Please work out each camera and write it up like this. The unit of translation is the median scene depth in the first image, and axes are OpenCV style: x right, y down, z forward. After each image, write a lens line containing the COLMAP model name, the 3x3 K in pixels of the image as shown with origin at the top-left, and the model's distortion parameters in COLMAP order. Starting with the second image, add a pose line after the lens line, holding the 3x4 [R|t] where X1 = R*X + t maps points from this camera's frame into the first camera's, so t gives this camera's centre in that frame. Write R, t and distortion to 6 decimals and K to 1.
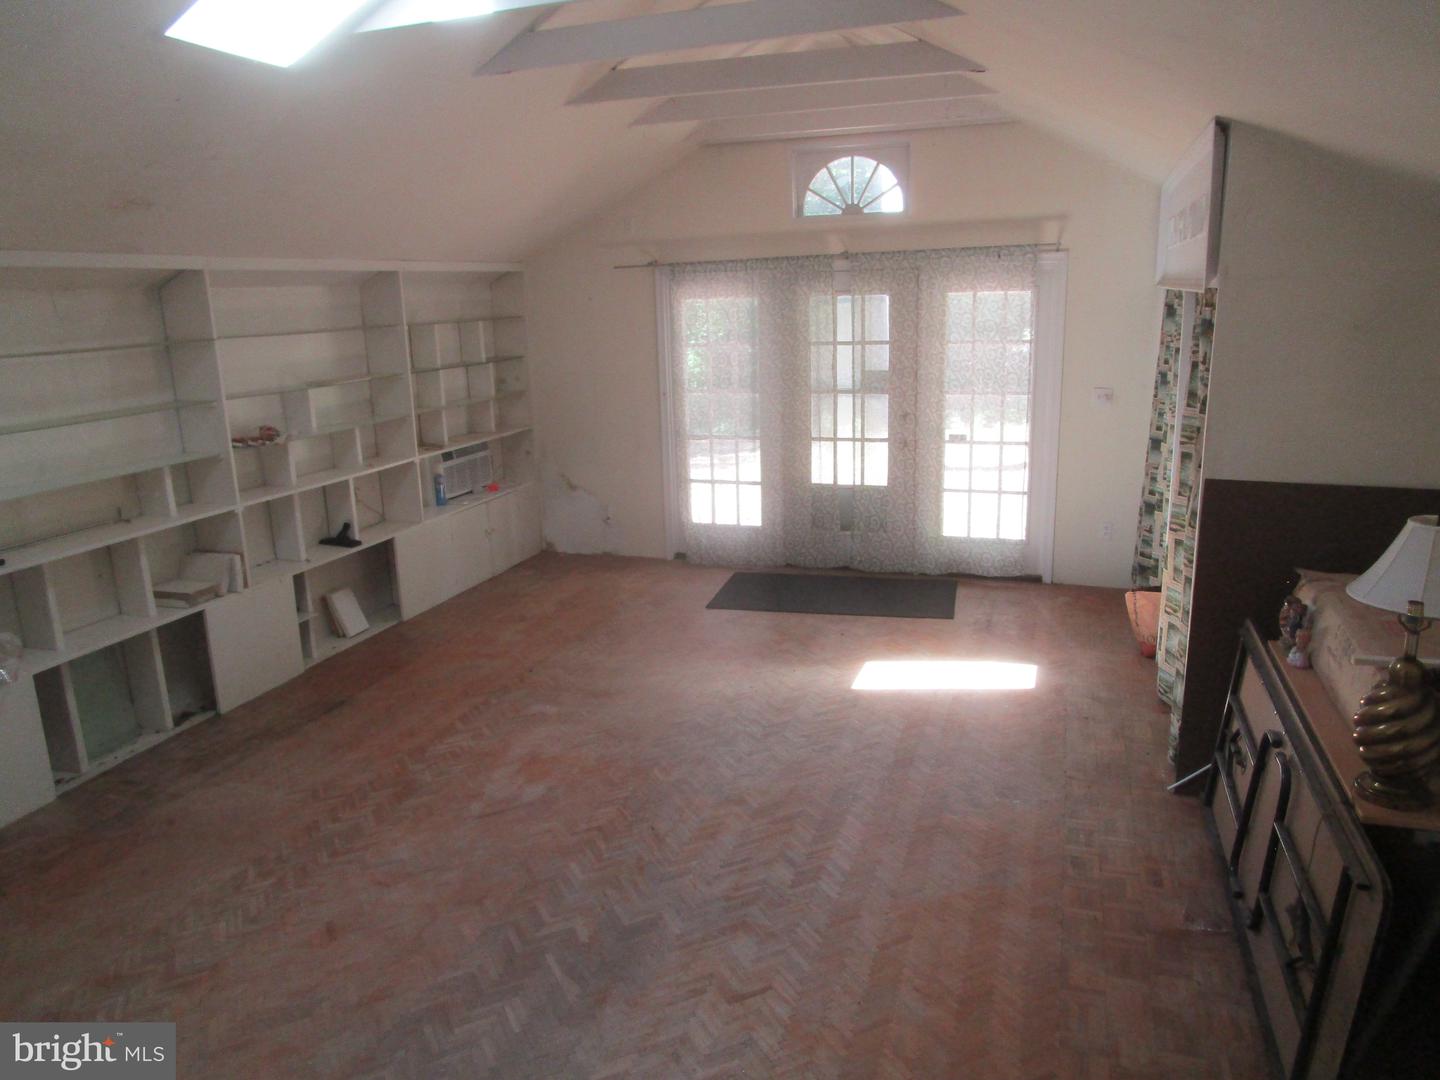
lens RADIAL K [[1018.9, 0, 722.7], [0, 1018.9, 542.4], [0, 0, 1]] dist [-0.029084, 0.007543]
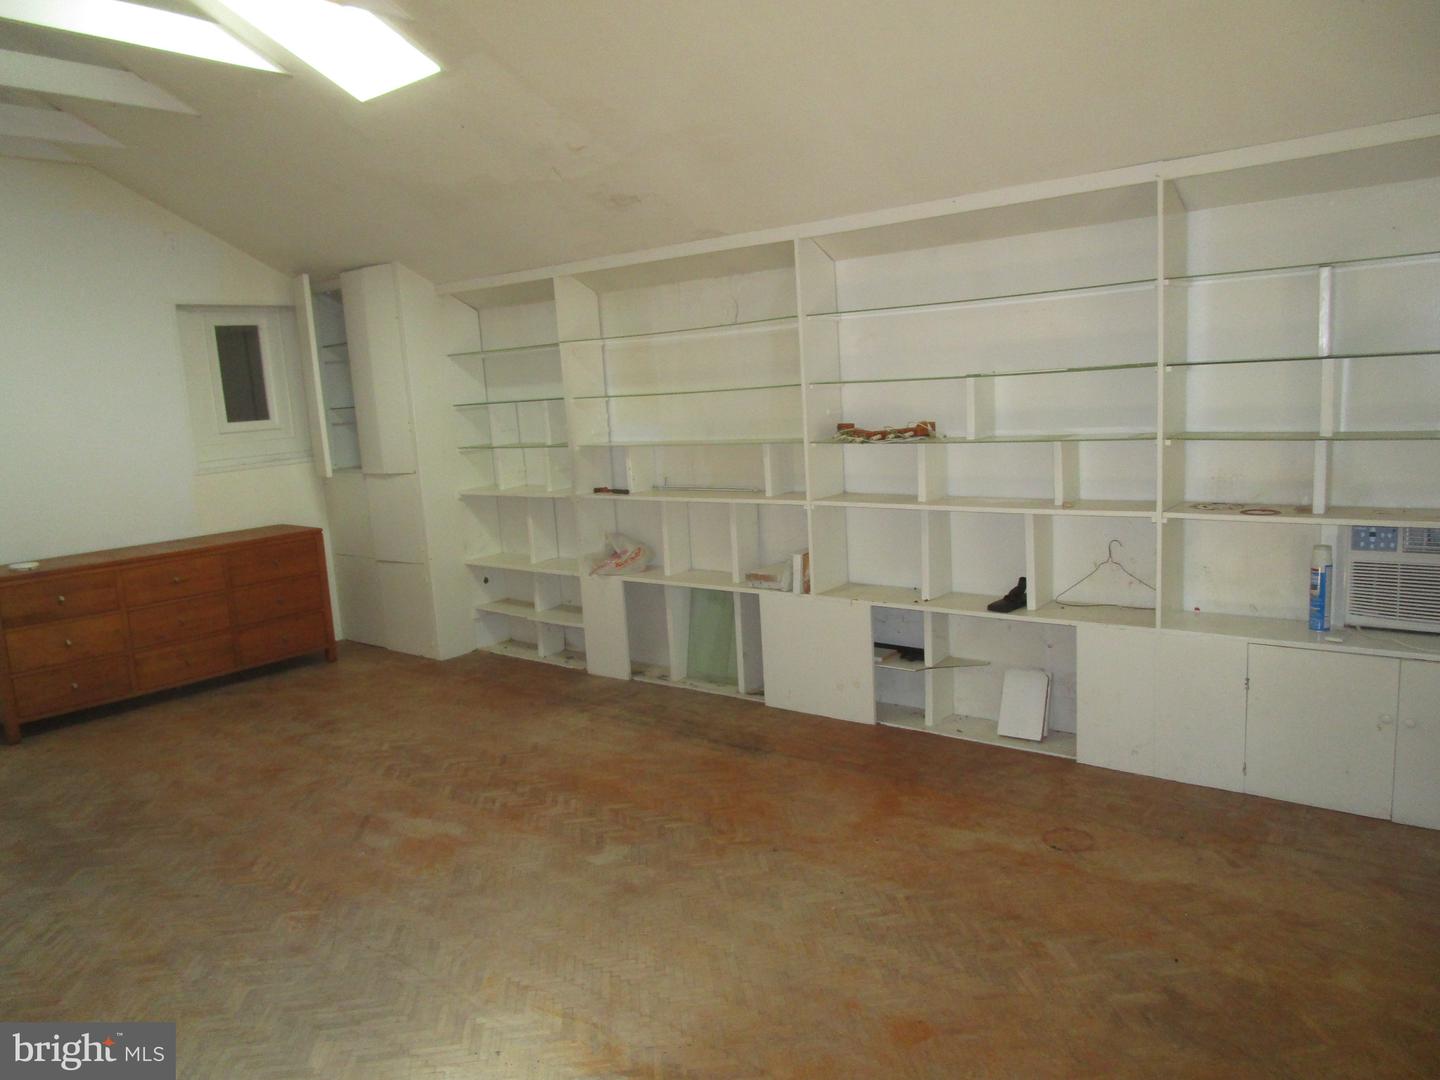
lens RADIAL K [[1018.9, 0, 722.7], [0, 1018.9, 542.4], [0, 0, 1]] dist [-0.029084, 0.007543]
pose [[-0.336580, 0.199551, -0.920268, 0.445655], [-0.153453, 0.952601, 0.262686, -0.263703], [0.929067, 0.229632, -0.290004, 1.384914]]
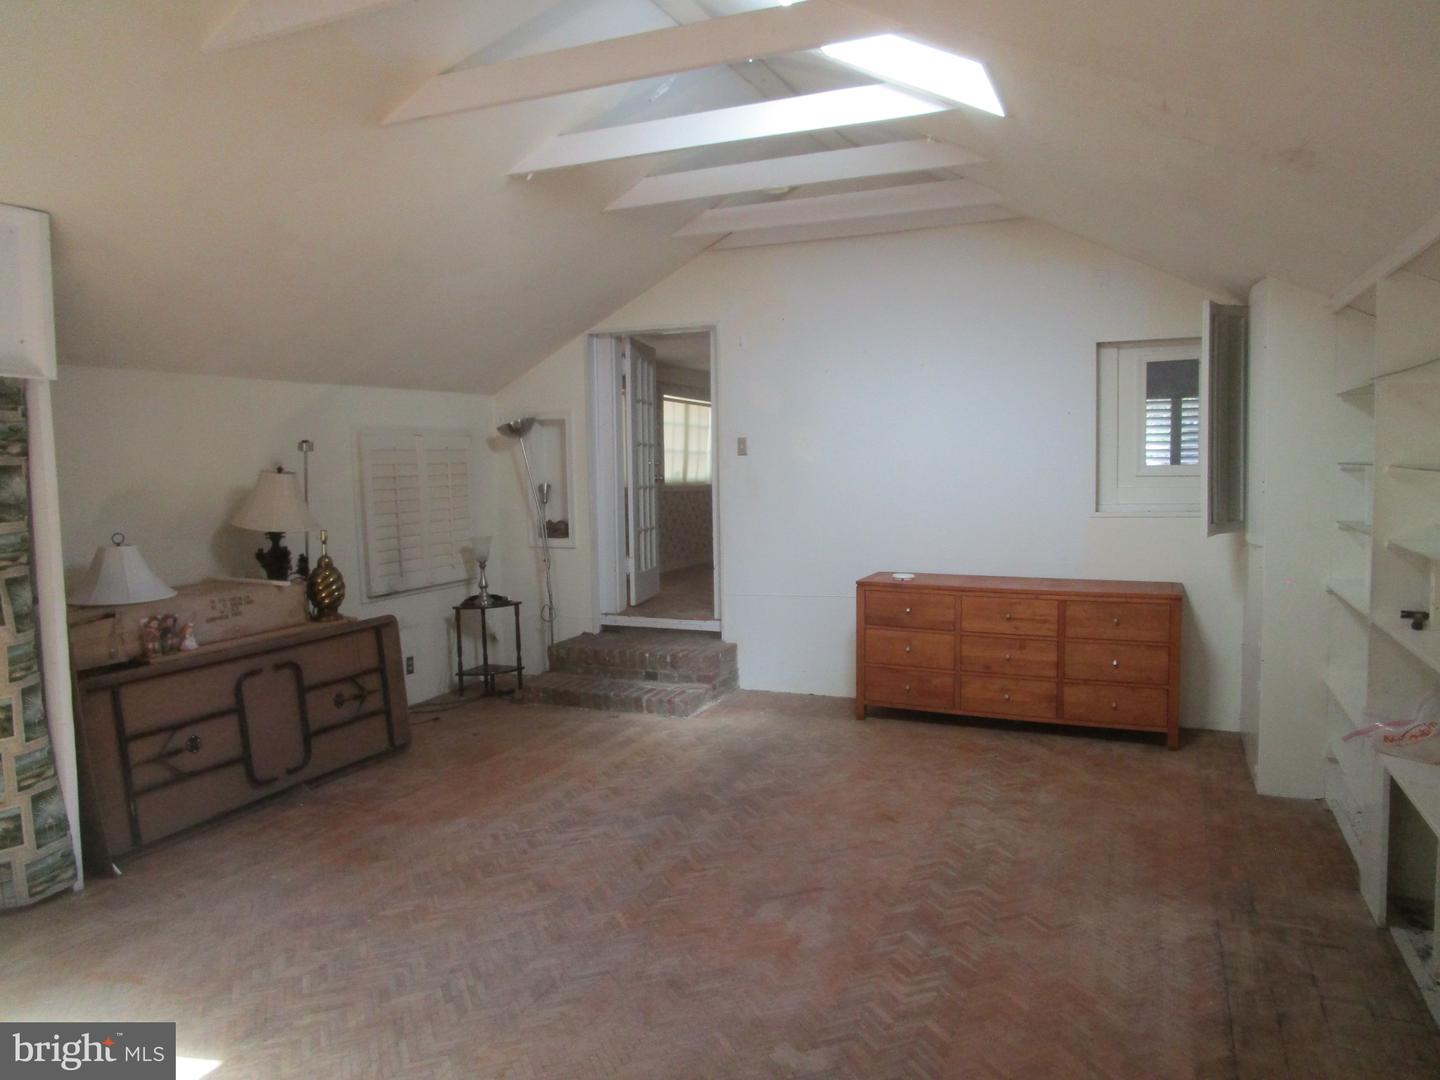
lens RADIAL K [[1018.9, 0, 722.7], [0, 1018.9, 542.4], [0, 0, 1]] dist [-0.029084, 0.007543]
pose [[-0.995554, 0.043089, 0.083760, -0.217231], [0.067339, 0.947353, 0.313031, -0.300668], [-0.065862, 0.317280, -0.946042, 1.610535]]
